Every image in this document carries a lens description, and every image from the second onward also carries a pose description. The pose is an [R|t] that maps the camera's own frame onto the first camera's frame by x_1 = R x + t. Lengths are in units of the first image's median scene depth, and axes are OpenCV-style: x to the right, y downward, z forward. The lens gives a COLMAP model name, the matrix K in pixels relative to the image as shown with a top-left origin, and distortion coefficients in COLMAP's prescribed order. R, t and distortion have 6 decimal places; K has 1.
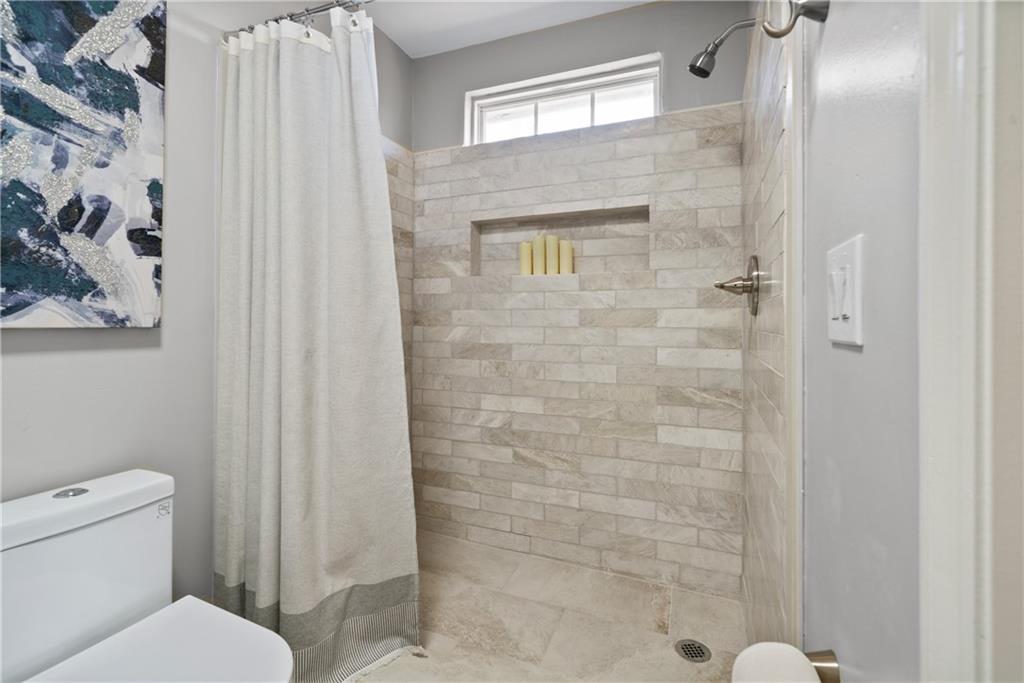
lens RADIAL K [[443.8, 0, 499.0], [0, 443.8, 316.6], [0, 0, 1]] dist [0.000652, -0.000287]
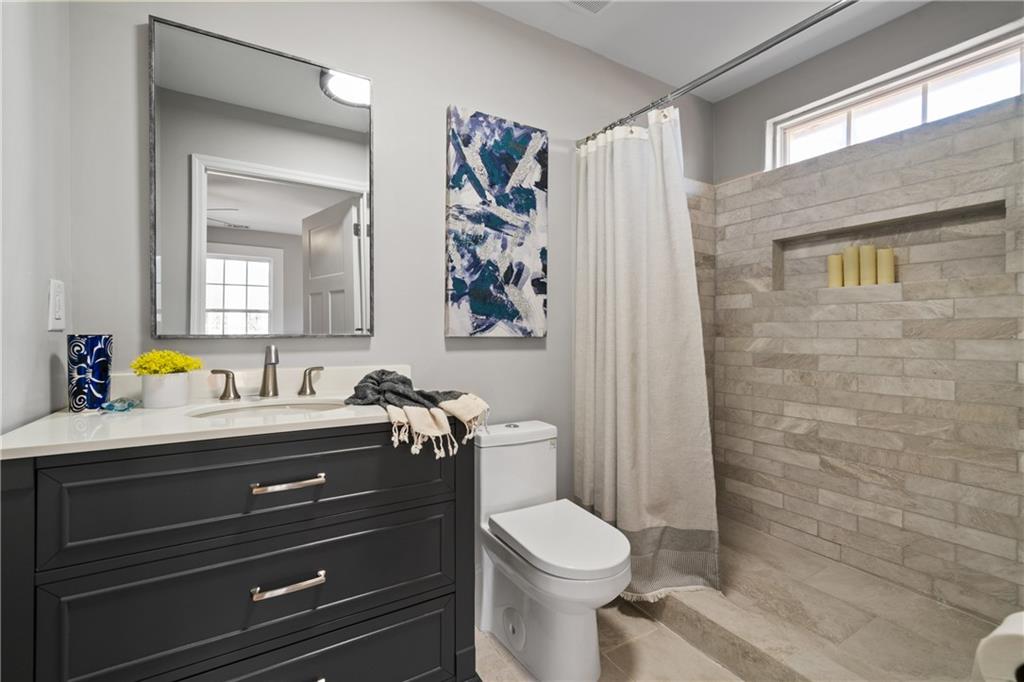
lens RADIAL K [[443.8, 0, 505.6], [0, 443.8, 333.3], [0, 0, 1]] dist [0.000652, -0.000287]
pose [[0.800451, -0.001825, -0.599395, 0.072967], [0.007406, 0.999949, 0.006845, -0.001041], [0.599352, -0.009918, 0.800424, -0.290167]]
